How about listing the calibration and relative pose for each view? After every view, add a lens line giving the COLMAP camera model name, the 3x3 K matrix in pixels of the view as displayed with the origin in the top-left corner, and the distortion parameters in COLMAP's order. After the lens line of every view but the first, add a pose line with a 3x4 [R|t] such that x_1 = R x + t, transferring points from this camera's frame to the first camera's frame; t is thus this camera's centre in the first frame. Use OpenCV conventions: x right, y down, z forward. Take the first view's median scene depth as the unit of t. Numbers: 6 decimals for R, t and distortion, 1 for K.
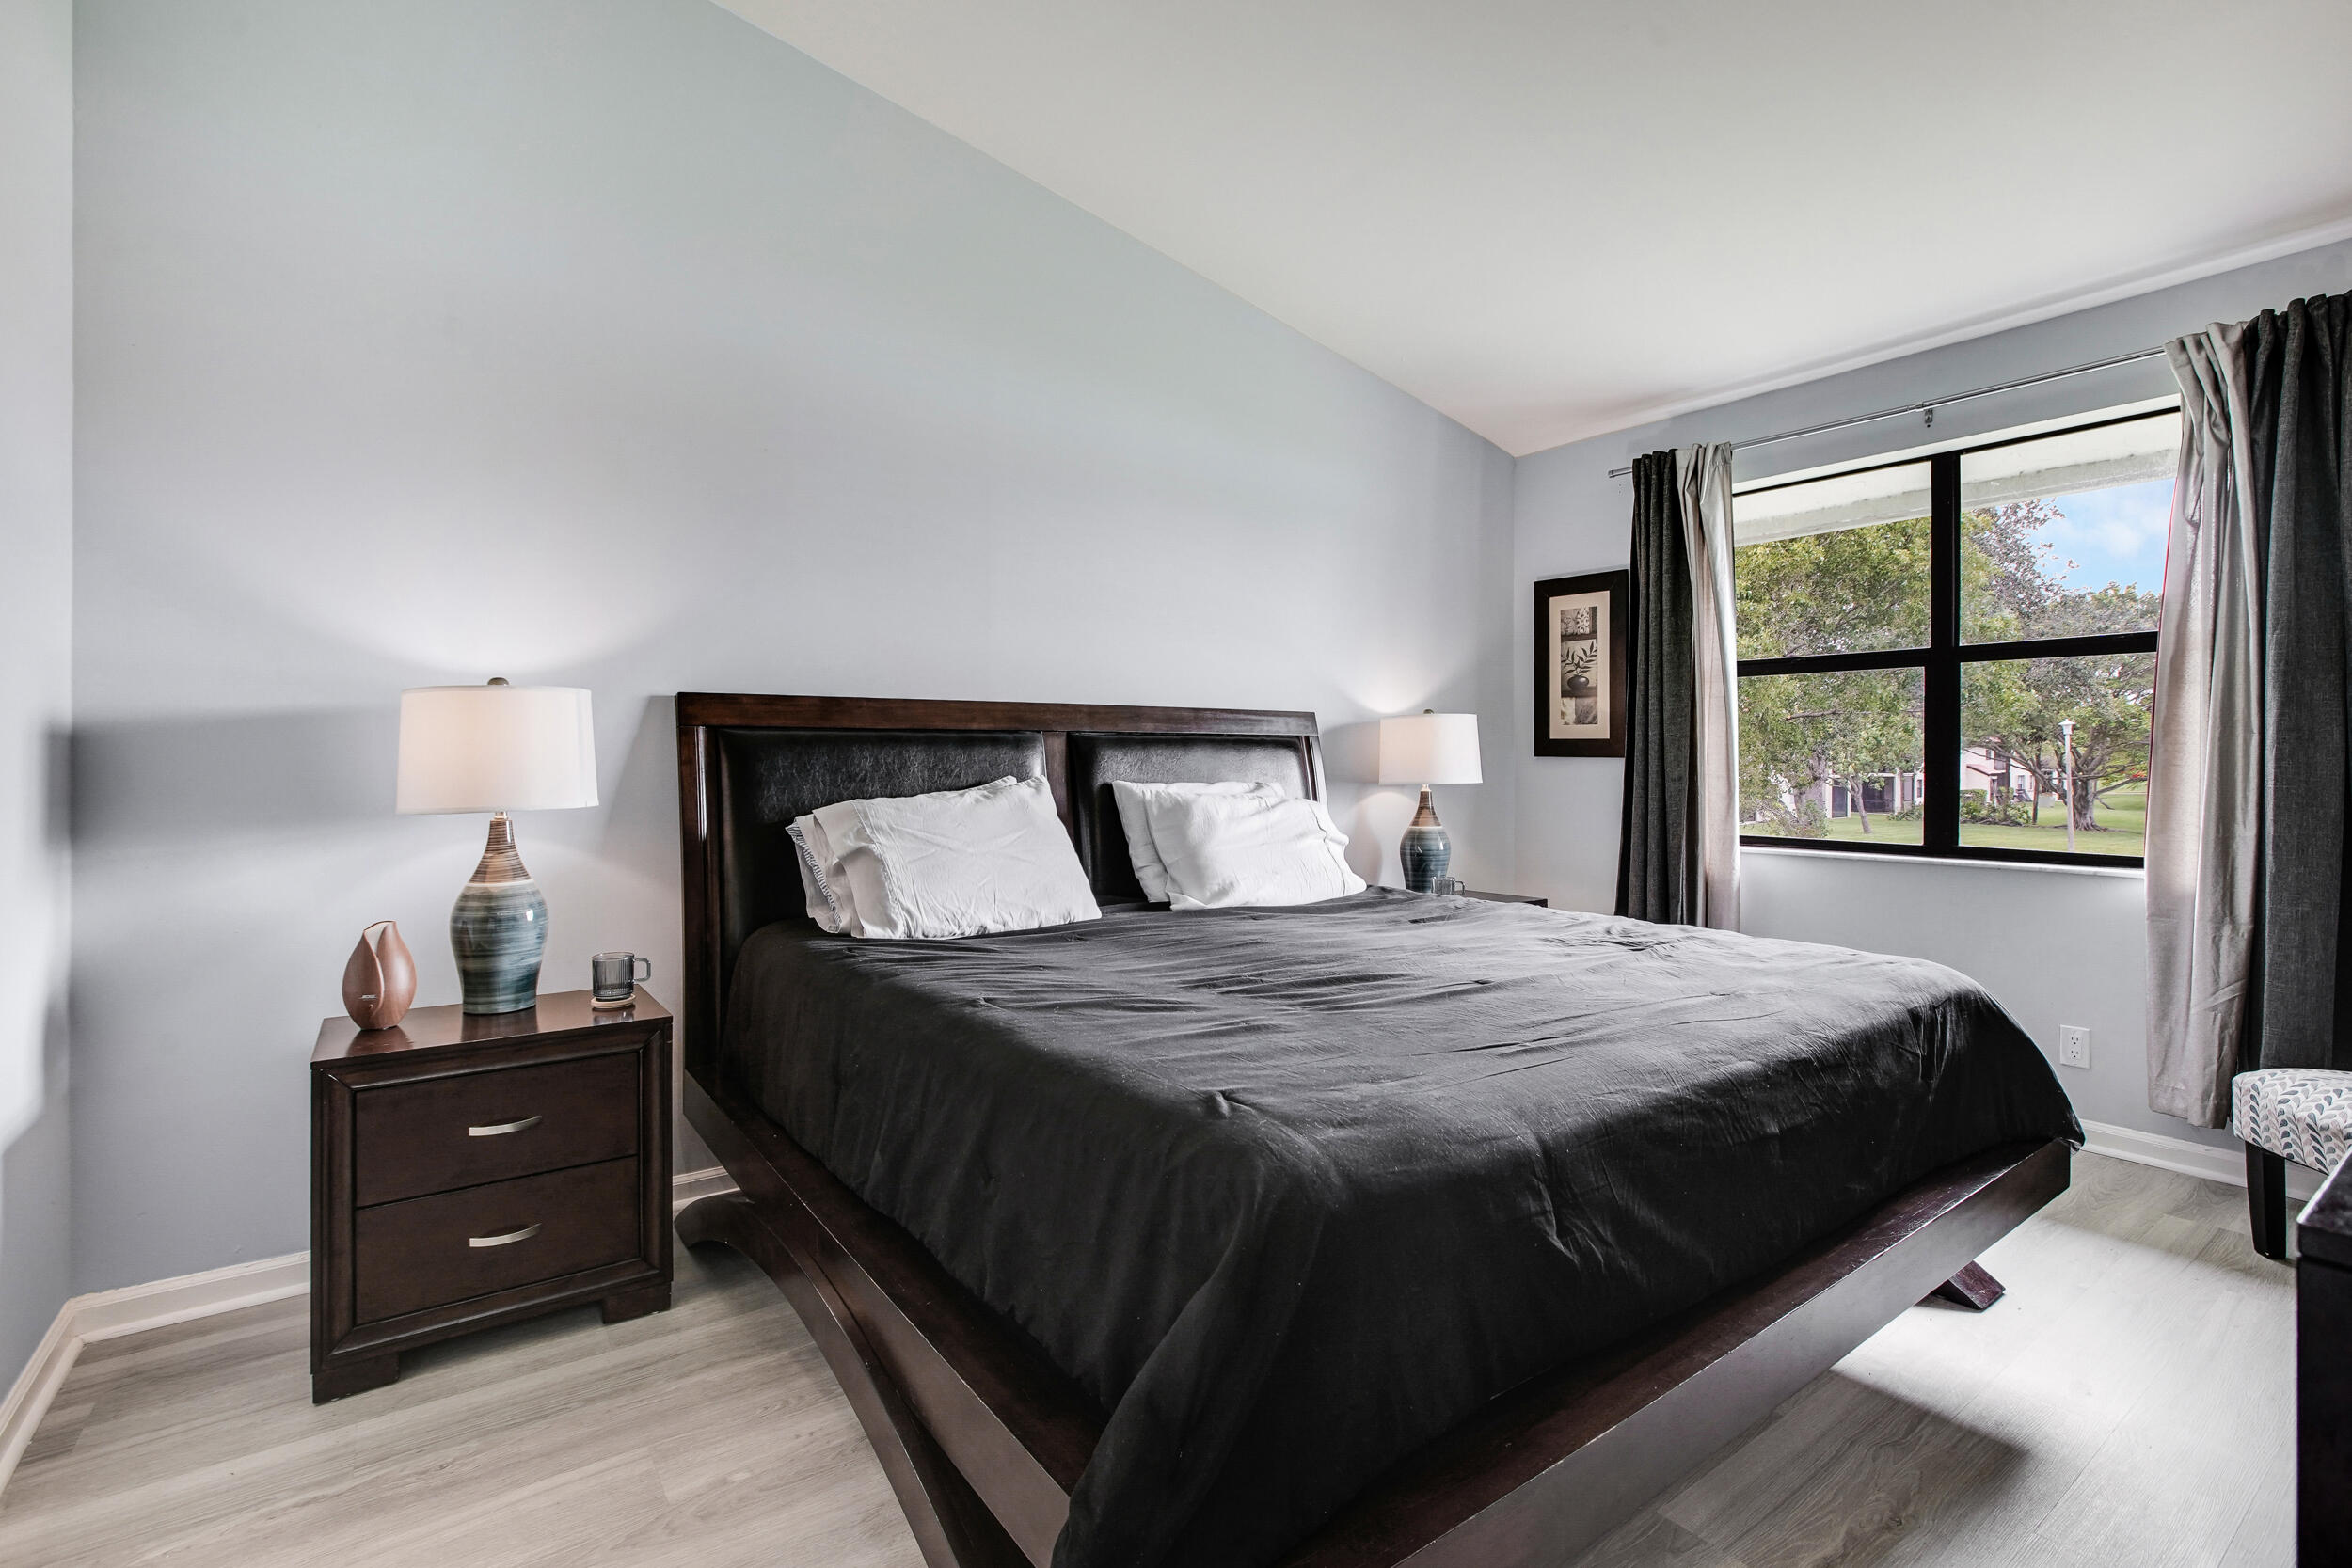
lens RADIAL K [[1096.1, 0, 1190.5], [0, 1096.1, 772.8], [0, 0, 1]] dist [-0.040058, 0.012790]
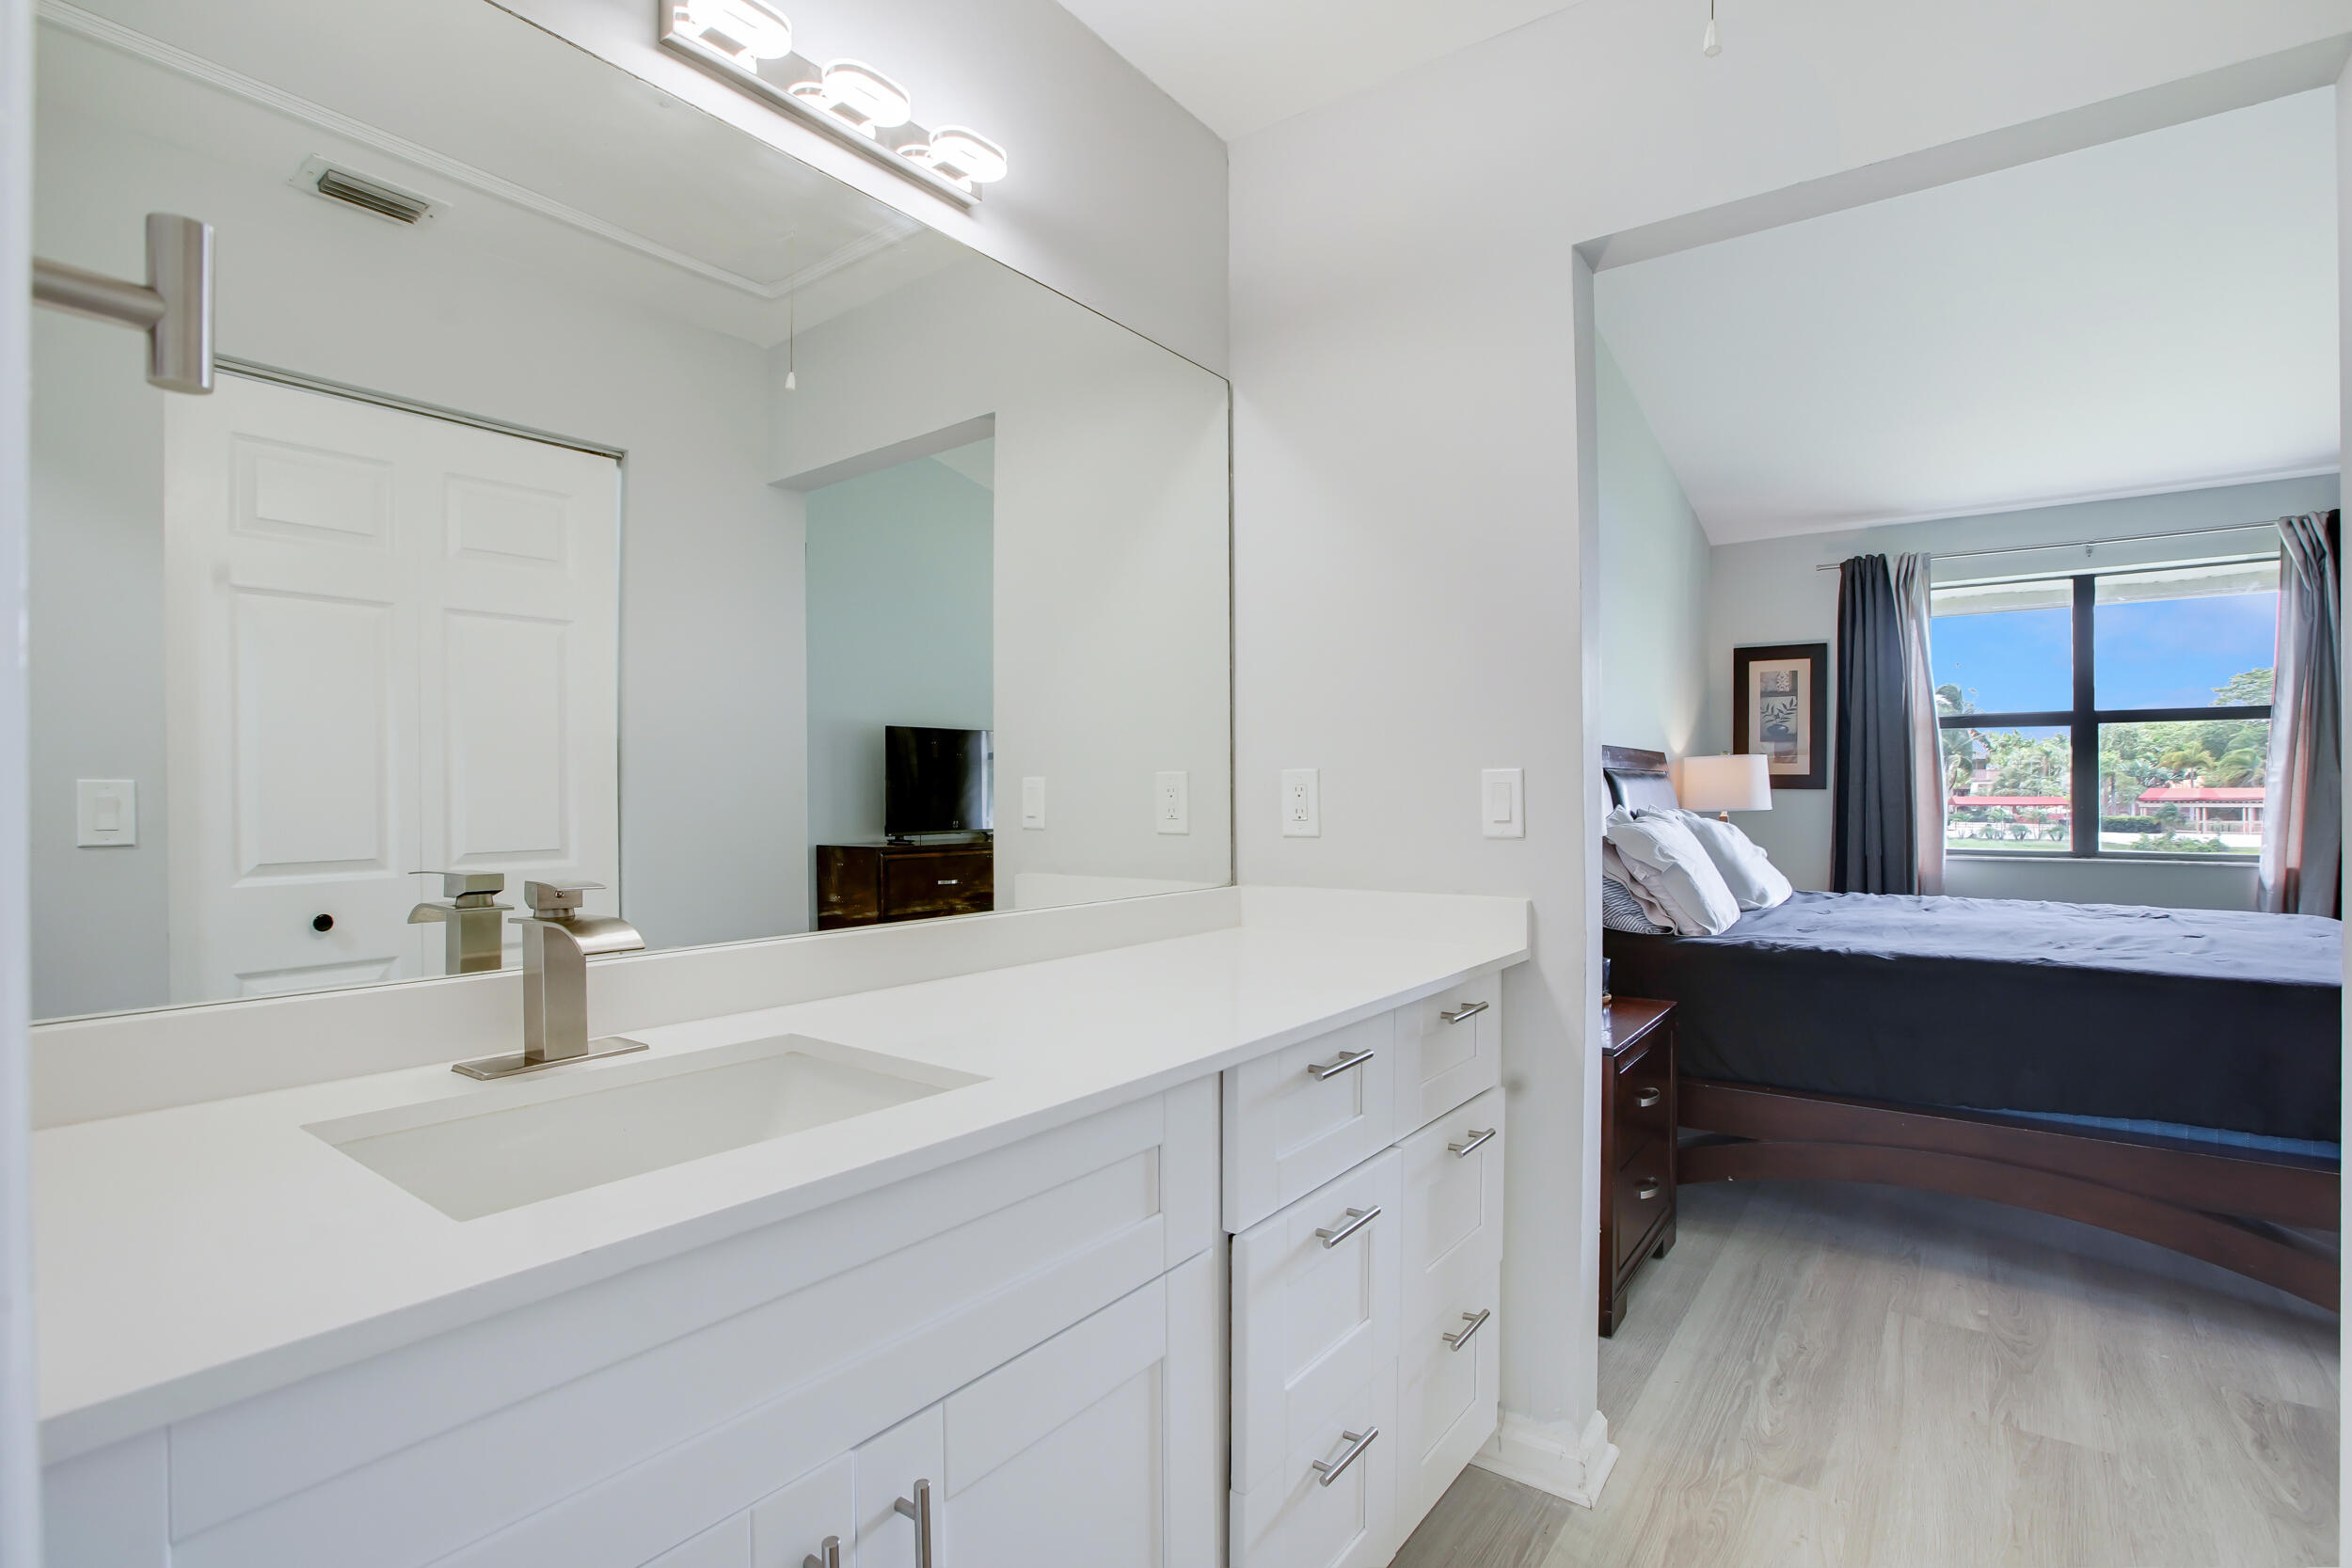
lens RADIAL K [[1096.1, 0, 1188.0], [0, 1096.1, 821.5], [0, 0, 1]] dist [-0.040058, 0.012790]
pose [[0.955262, -0.013550, 0.295450, -0.773866], [0.007698, 0.999751, 0.020962, -0.008976], [-0.295661, -0.017750, 0.955128, -0.006611]]
